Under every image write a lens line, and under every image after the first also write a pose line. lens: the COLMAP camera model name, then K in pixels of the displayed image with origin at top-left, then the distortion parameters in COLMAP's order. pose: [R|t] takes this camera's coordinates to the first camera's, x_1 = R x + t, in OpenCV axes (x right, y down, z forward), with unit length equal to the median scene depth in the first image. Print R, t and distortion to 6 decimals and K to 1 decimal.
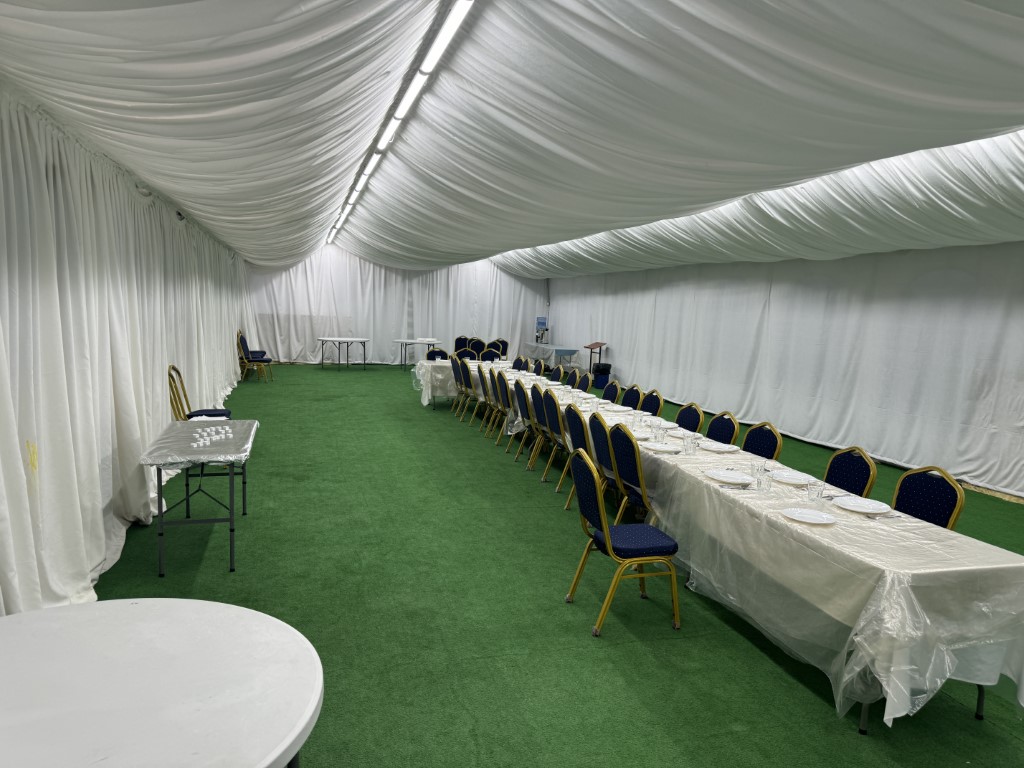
lens RADIAL K [[704.1, 0, 514.0], [0, 704.1, 388.4], [0, 0, 1]] dist [0.087045, -0.111966]
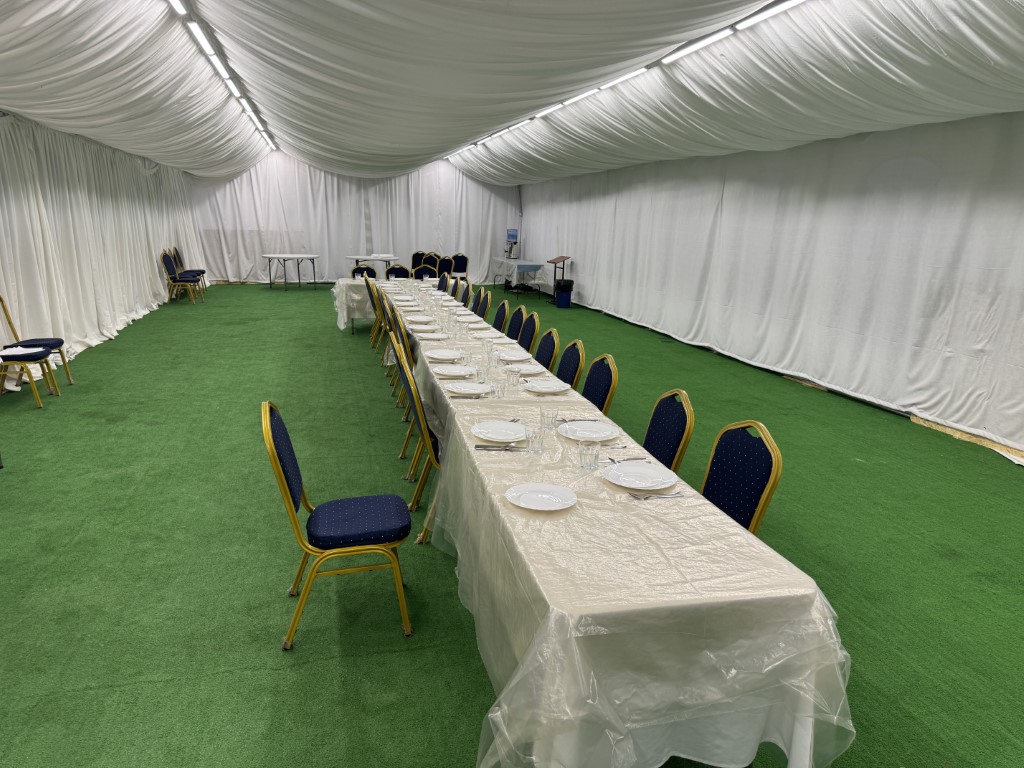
lens RADIAL K [[704.1, 0, 514.0], [0, 704.1, 388.4], [0, 0, 1]] dist [0.087045, -0.111966]
pose [[0.999202, -0.008356, -0.039068, 0.128669], [0.012873, 0.993066, 0.116850, -0.003499], [0.037821, -0.117259, 0.992381, 0.098418]]
